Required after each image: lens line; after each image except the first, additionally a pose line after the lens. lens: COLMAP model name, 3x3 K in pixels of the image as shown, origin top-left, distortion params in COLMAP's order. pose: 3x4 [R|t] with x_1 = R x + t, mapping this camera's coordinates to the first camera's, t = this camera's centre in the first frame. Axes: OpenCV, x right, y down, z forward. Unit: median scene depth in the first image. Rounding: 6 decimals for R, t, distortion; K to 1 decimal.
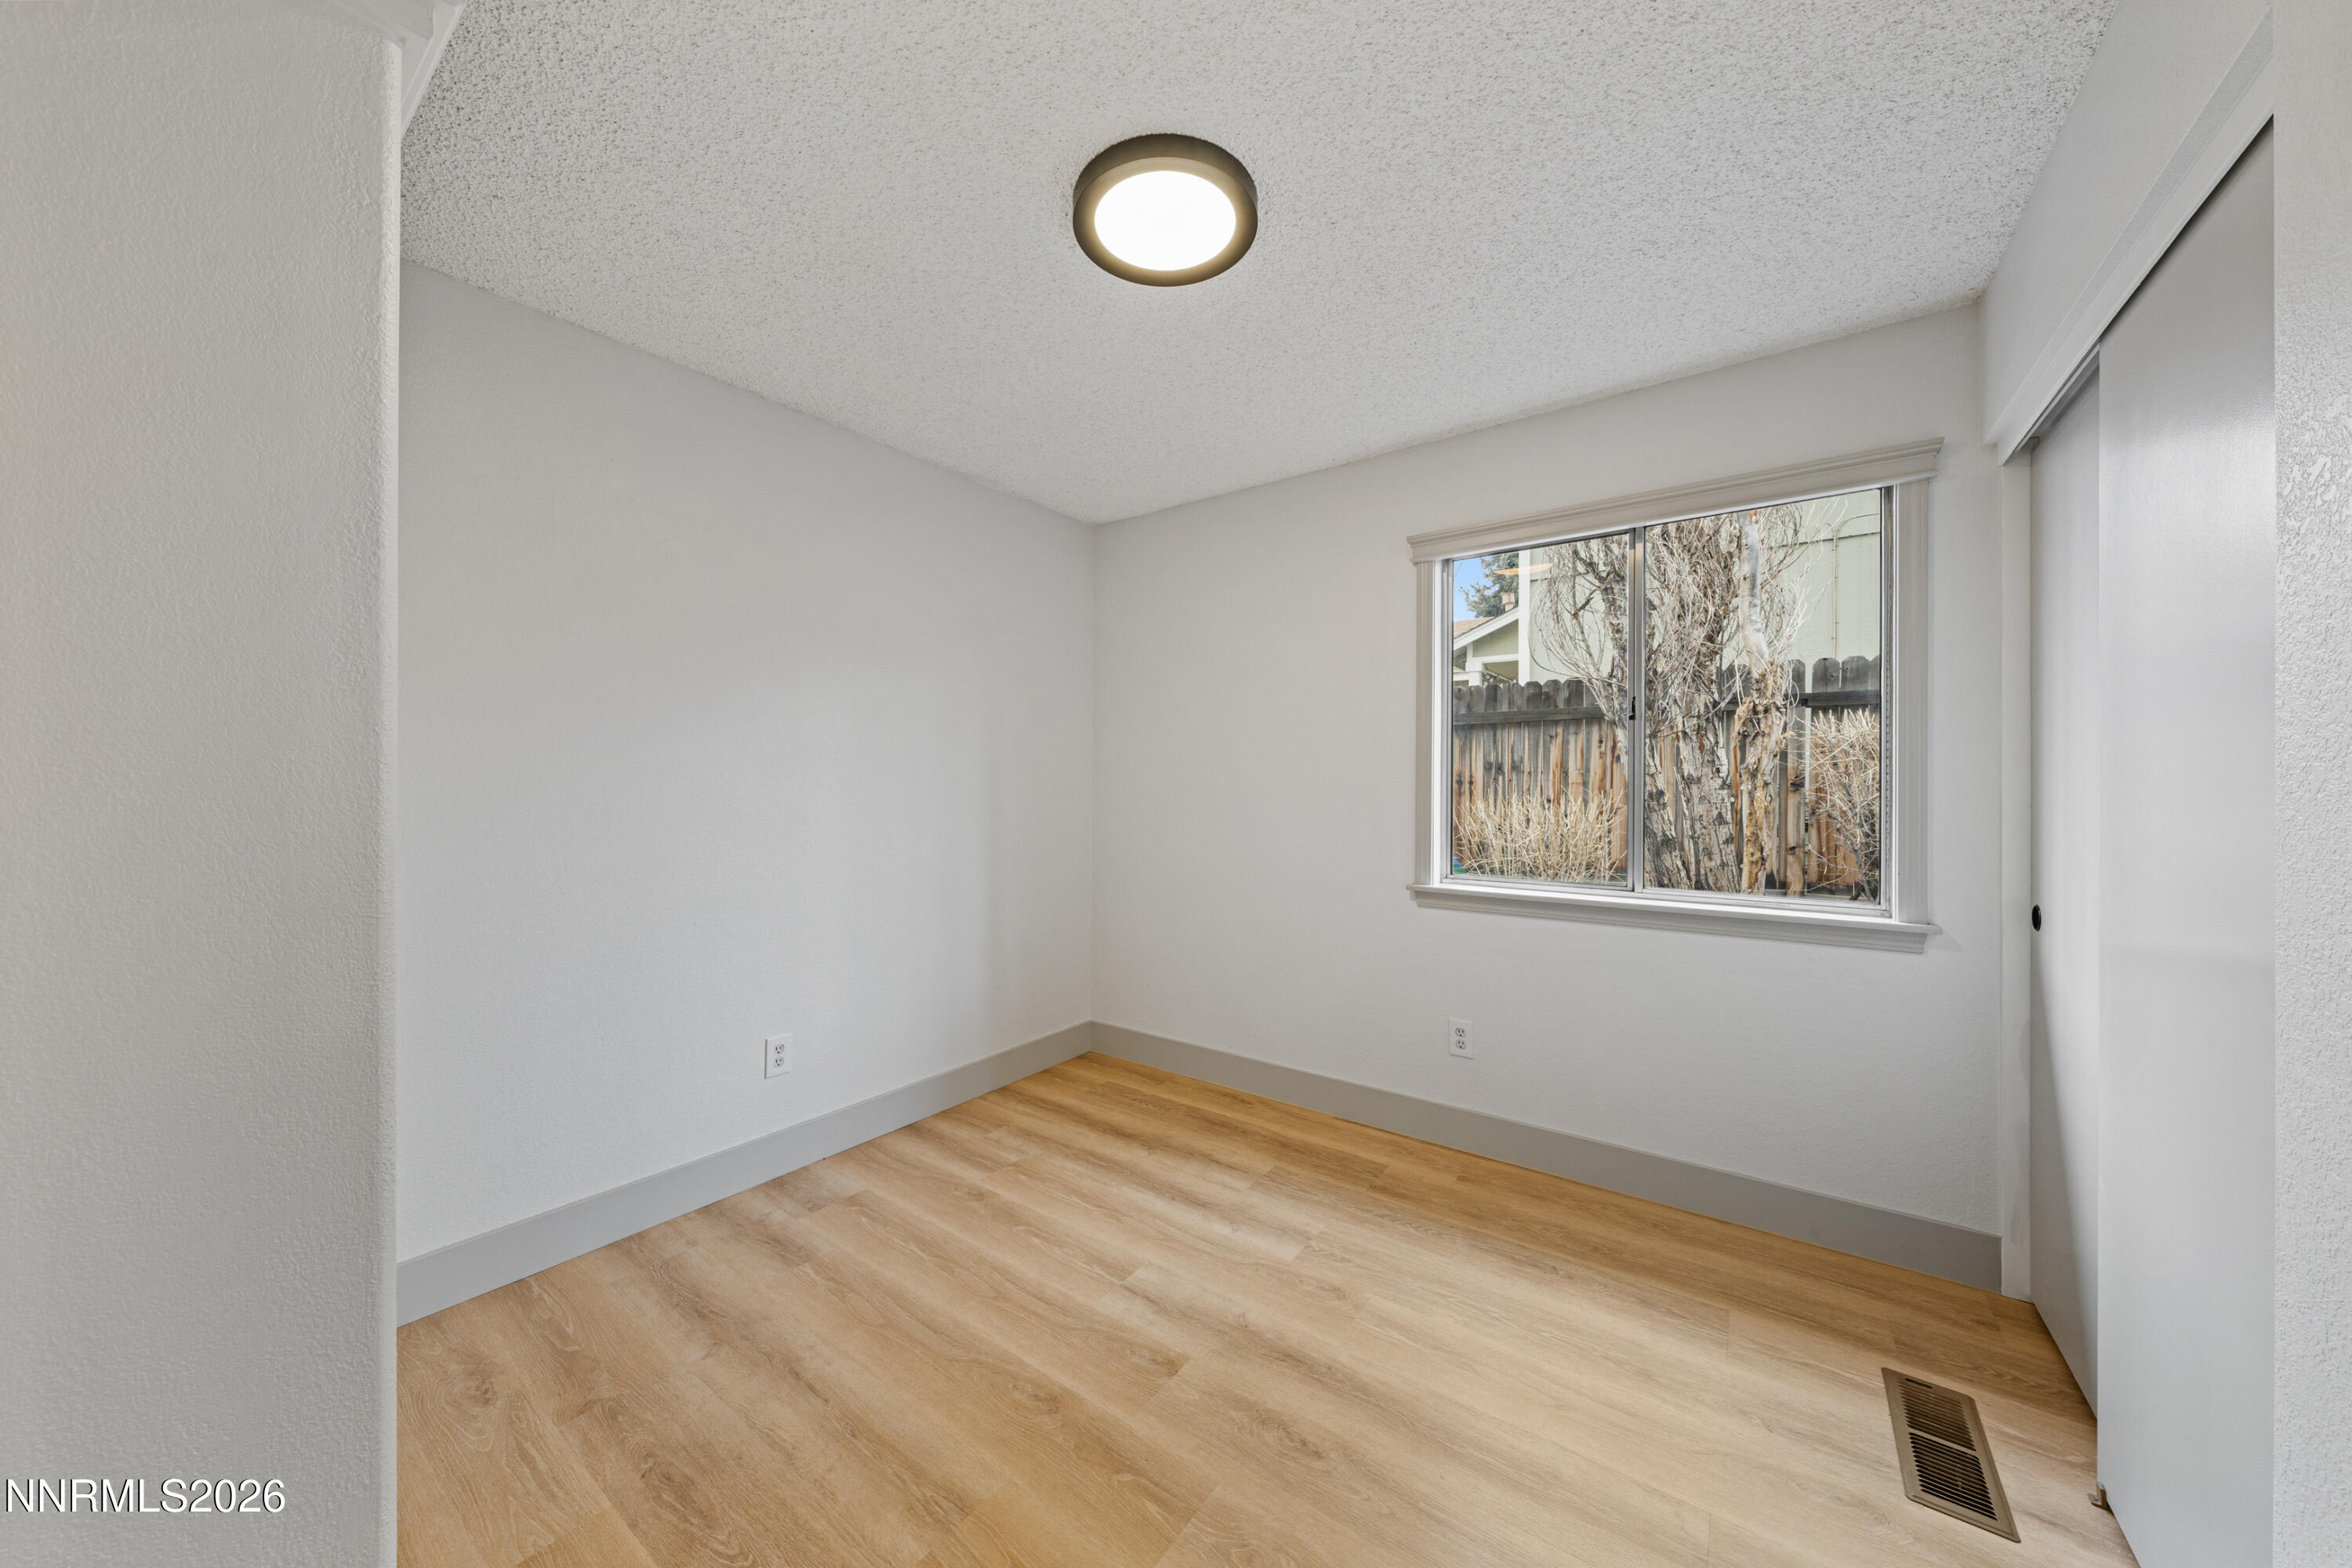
lens RADIAL K [[808.7, 0, 1154.4], [0, 808.7, 778.2], [0, 0, 1]] dist [0.001142, 0.000043]
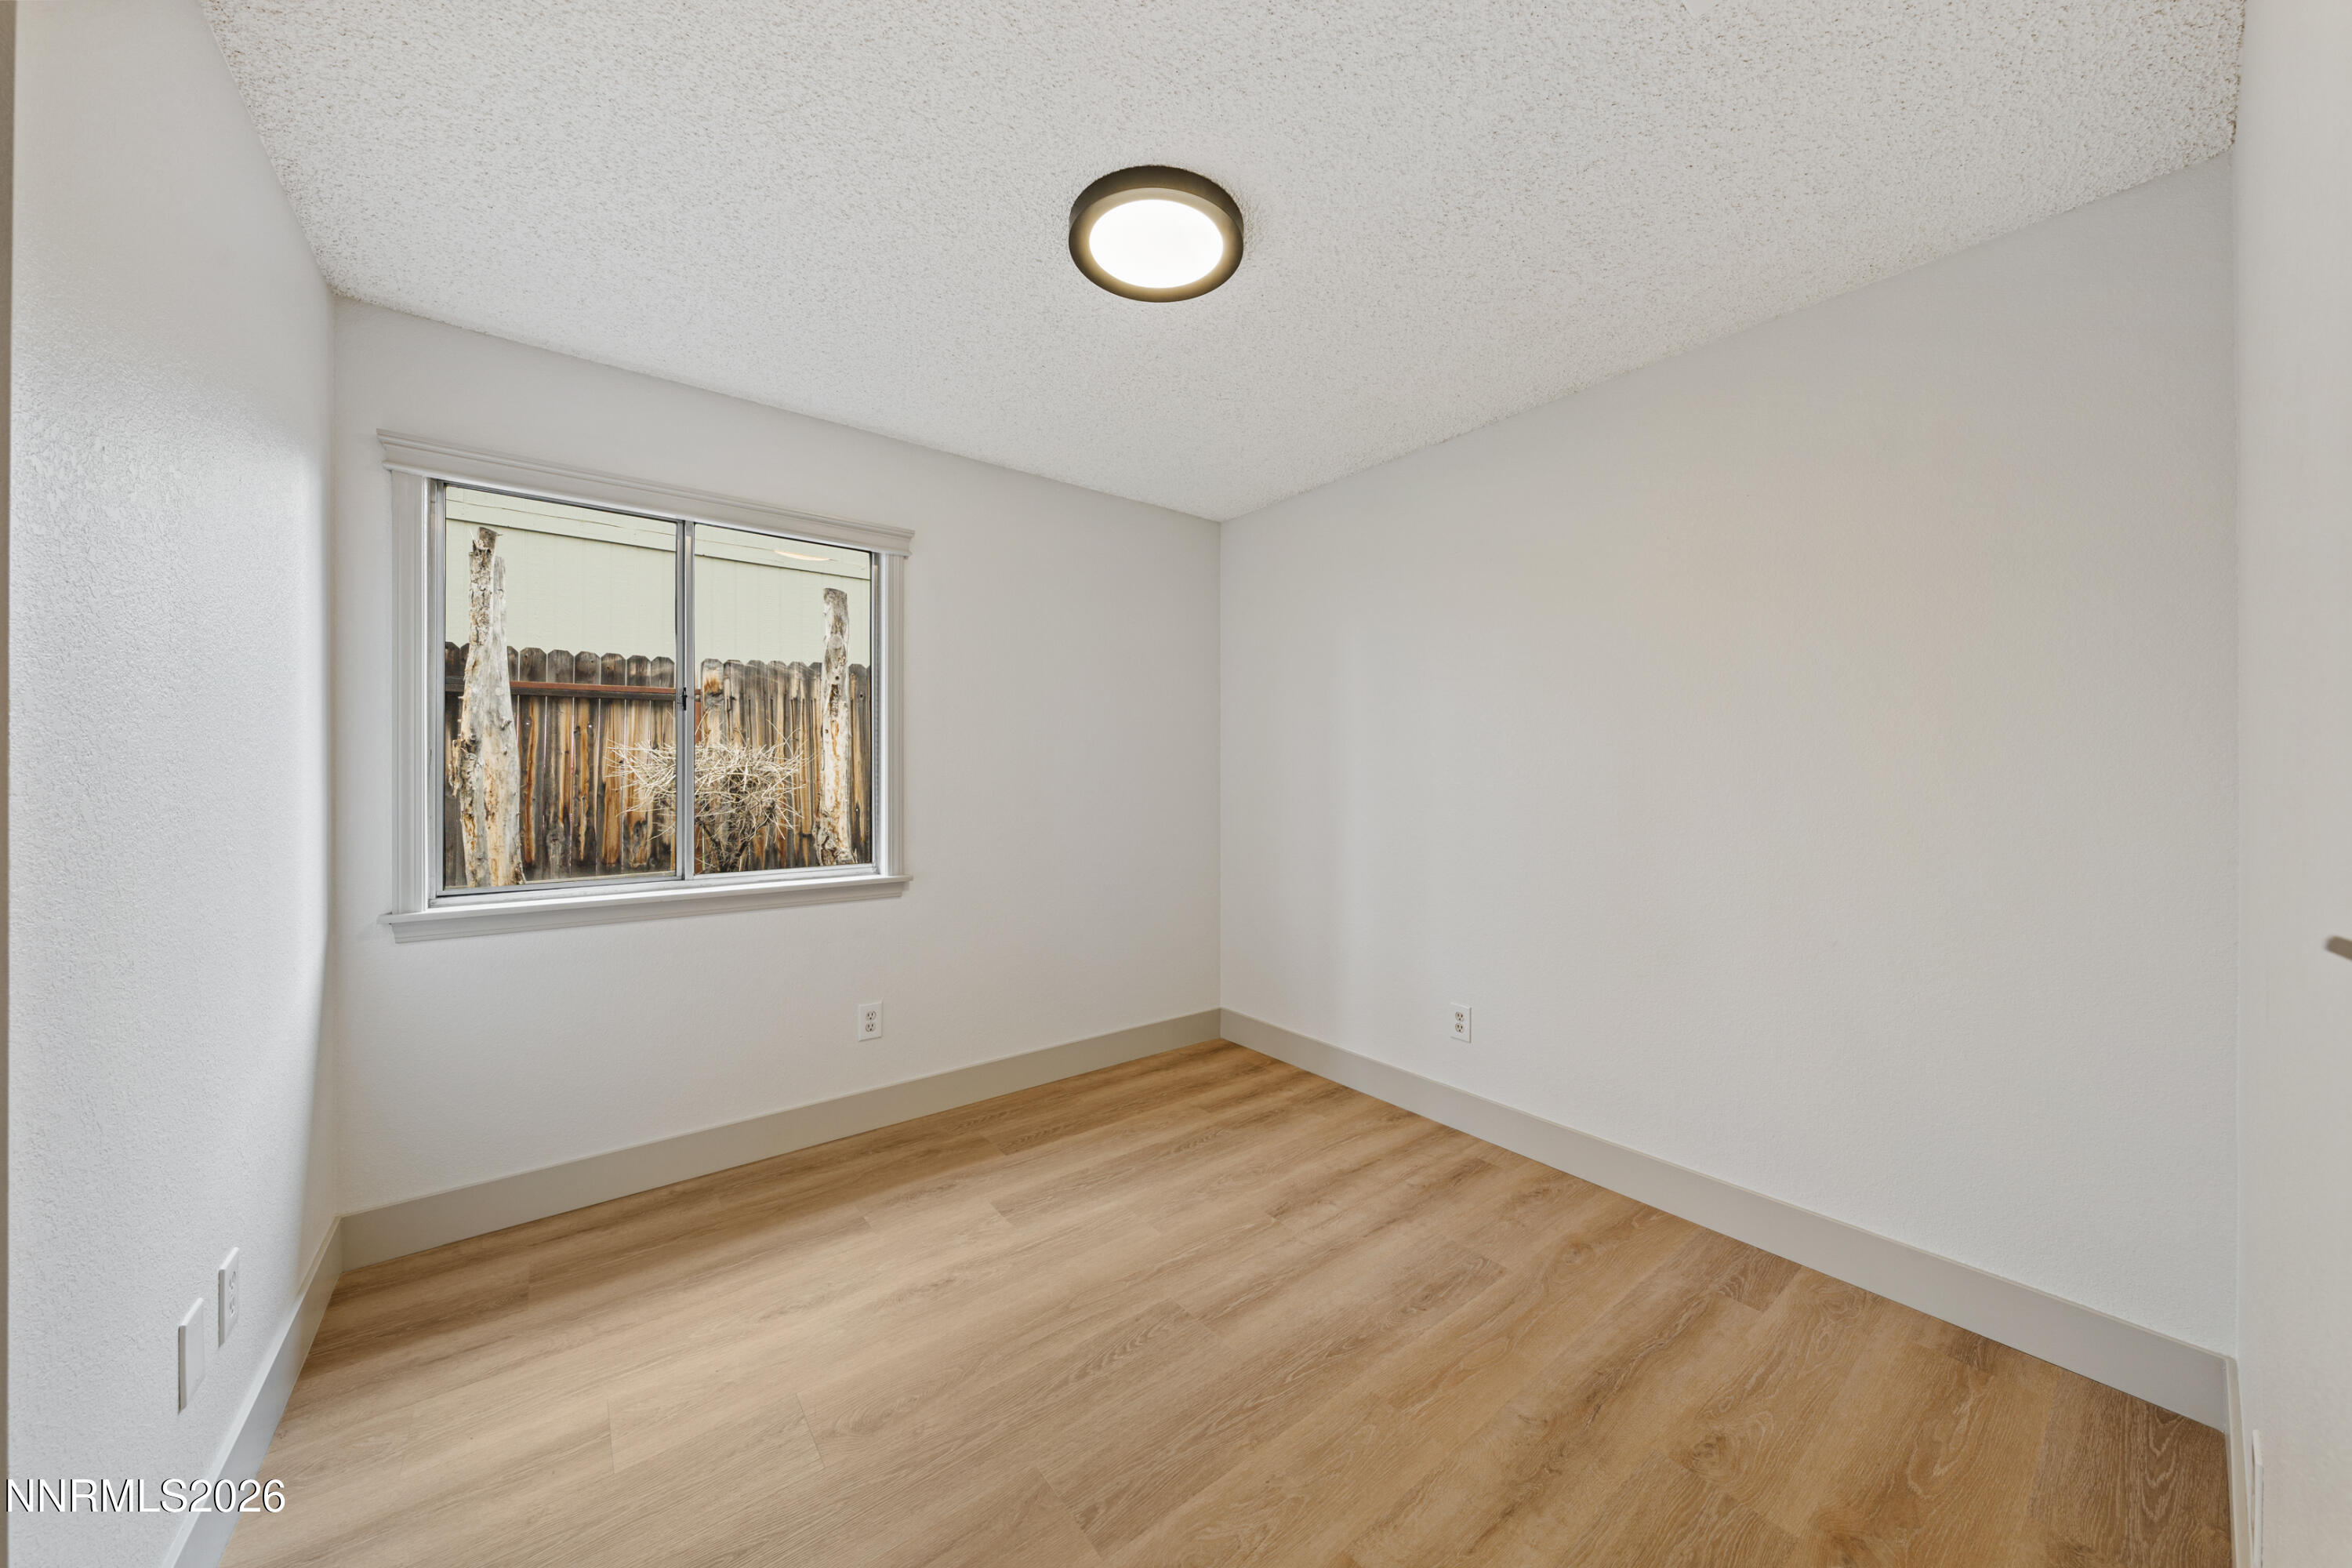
lens RADIAL K [[808.7, 0, 1154.4], [0, 808.7, 778.2], [0, 0, 1]] dist [0.001142, 0.000043]
pose [[0.268738, -0.003121, 0.963208, -0.507109], [-0.008028, 0.999953, 0.005480, 0.003519], [-0.963180, -0.009205, 0.268700, 0.370873]]
